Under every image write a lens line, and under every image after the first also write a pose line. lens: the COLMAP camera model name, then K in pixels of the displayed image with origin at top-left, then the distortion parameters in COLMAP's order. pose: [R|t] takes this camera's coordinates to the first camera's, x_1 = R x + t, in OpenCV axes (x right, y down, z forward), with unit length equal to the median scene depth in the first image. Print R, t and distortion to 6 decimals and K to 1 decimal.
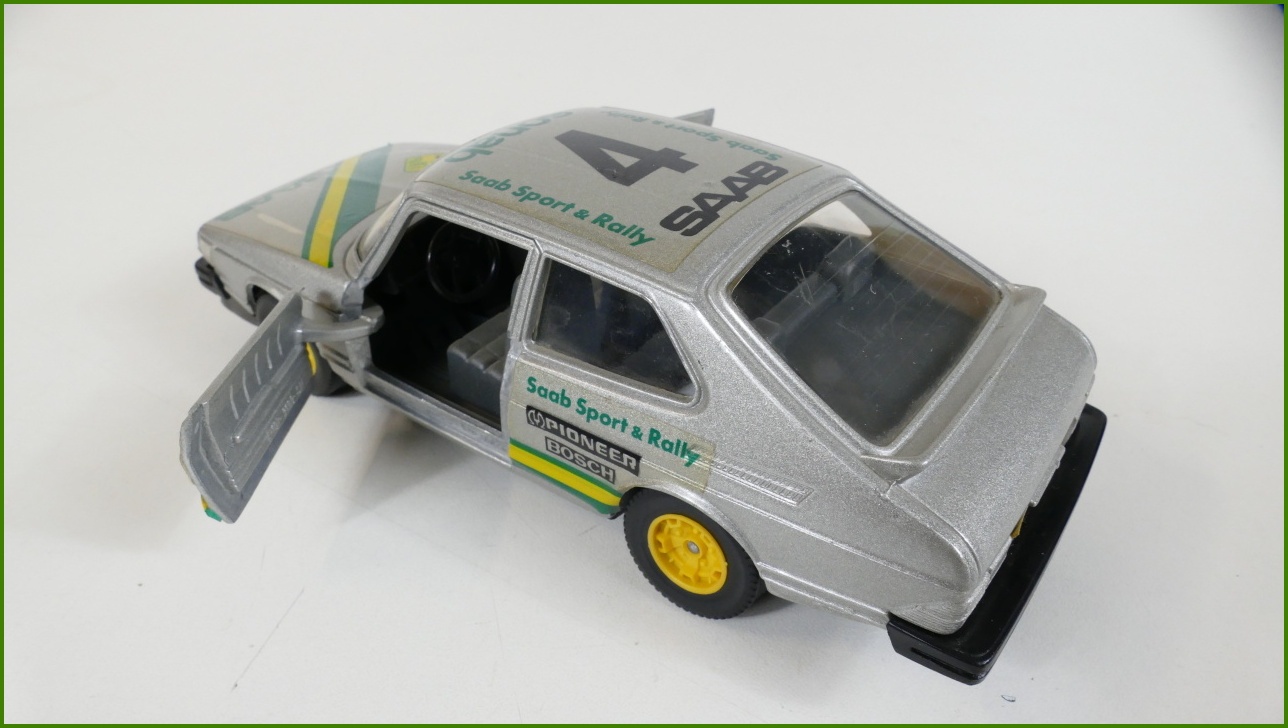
lens RADIAL K [[966.2, 0, 644.0], [0, 966.2, 364.0], [0, 0, 1]] dist [-0.097464, -0.001054]
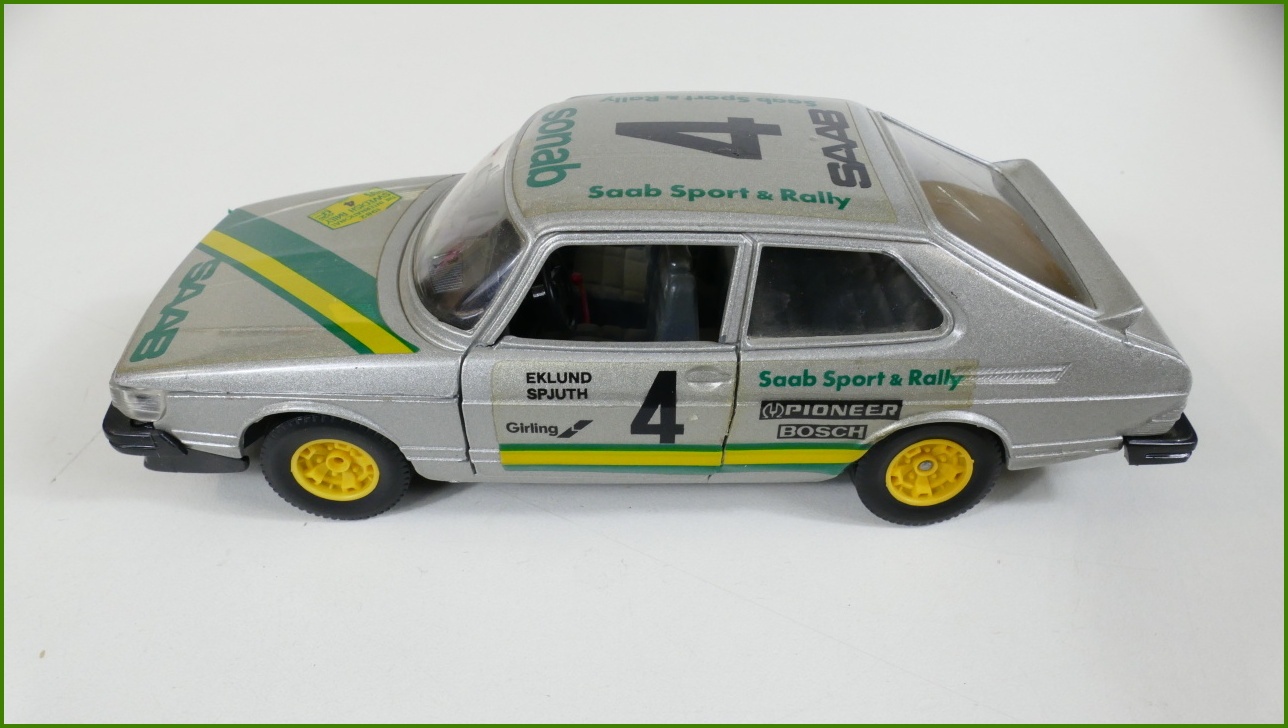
lens RADIAL K [[966.2, 0, 644.0], [0, 966.2, 364.0], [0, 0, 1]] dist [-0.097464, -0.001054]
pose [[0.803034, -0.345060, 0.485870, -0.700061], [0.324165, 0.937064, 0.129723, -0.162504], [-0.500053, 0.053330, 0.864351, 0.227450]]
